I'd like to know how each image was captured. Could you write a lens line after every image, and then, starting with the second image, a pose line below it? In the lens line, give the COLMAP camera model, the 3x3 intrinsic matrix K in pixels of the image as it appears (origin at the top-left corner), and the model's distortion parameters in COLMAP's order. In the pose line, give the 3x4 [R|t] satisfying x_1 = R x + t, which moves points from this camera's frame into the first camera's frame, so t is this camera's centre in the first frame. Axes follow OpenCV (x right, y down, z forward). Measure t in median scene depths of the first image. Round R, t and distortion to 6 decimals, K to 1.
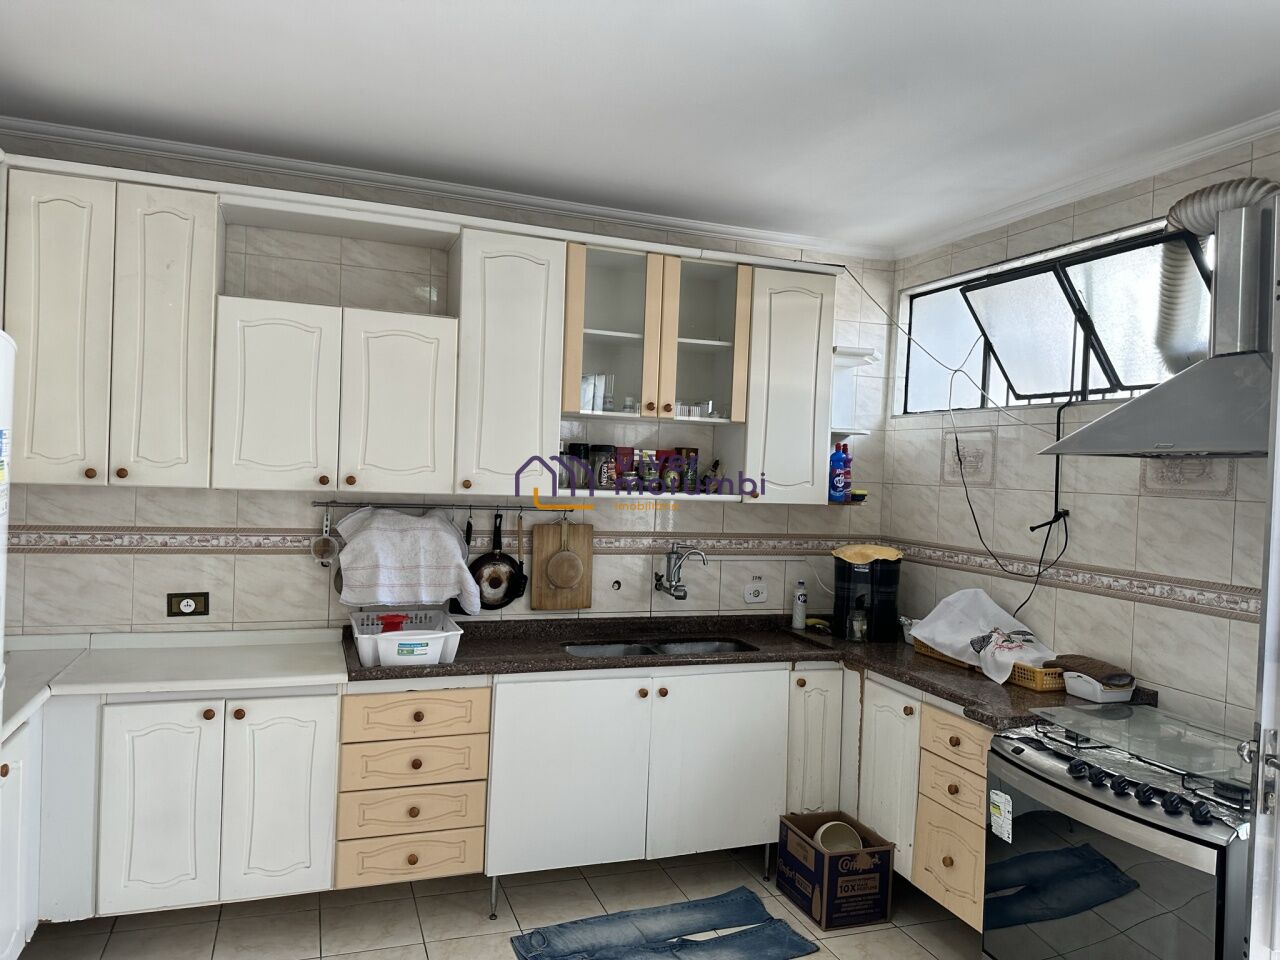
lens RADIAL K [[905.8, 0, 638.6], [0, 905.8, 478.8], [0, 0, 1]] dist [0.044680, -0.006276]
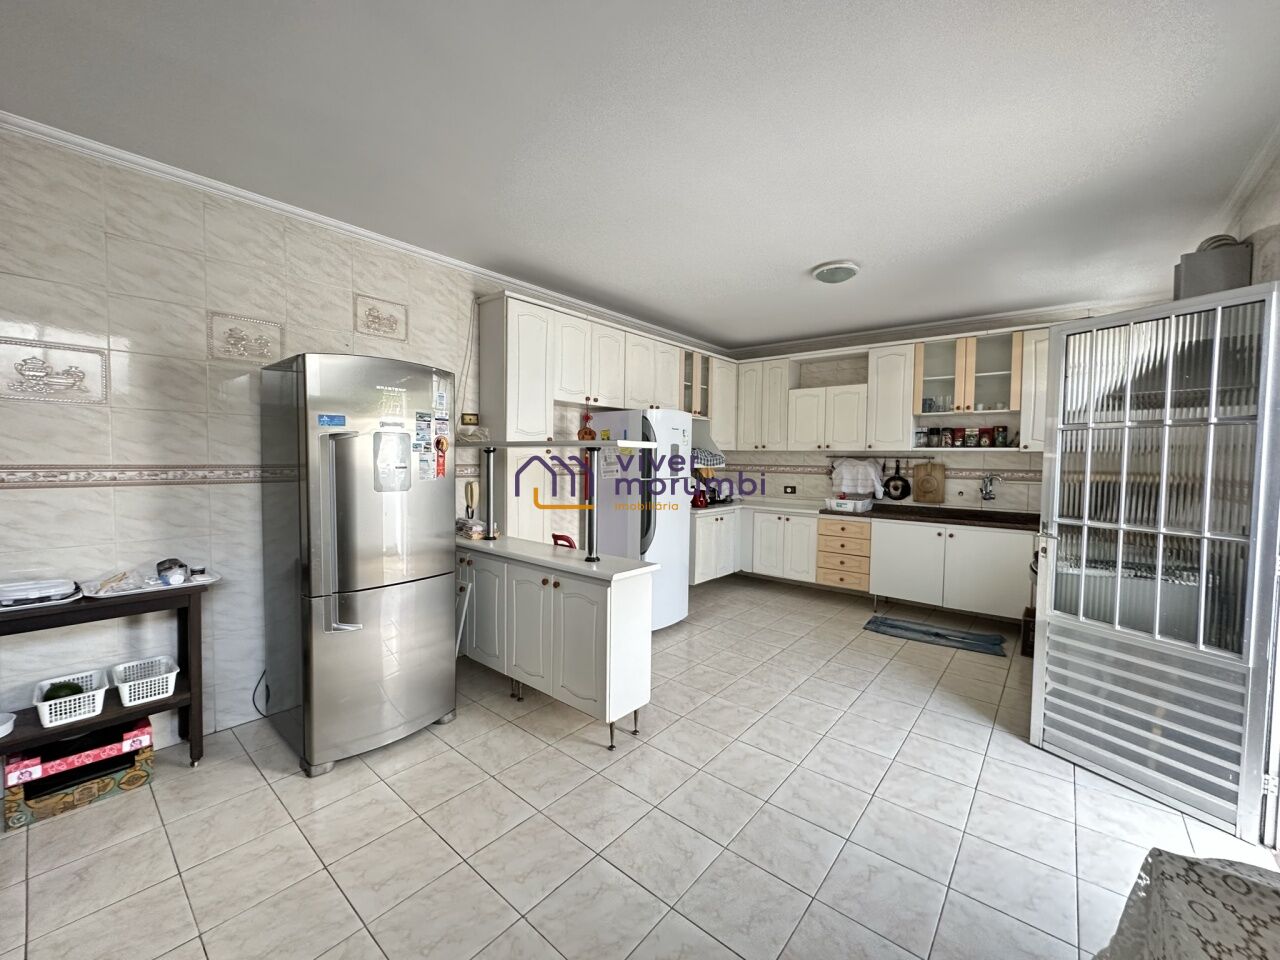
lens RADIAL K [[506.4, 0, 638.5], [0, 506.4, 481.3], [0, 0, 1]] dist [-0.004232, 0.000478]
pose [[0.504610, 0.005637, -0.863329, 0.699323], [-0.012180, 0.999926, -0.000590, 0.110470], [0.863262, 0.010813, 0.504641, -0.292498]]
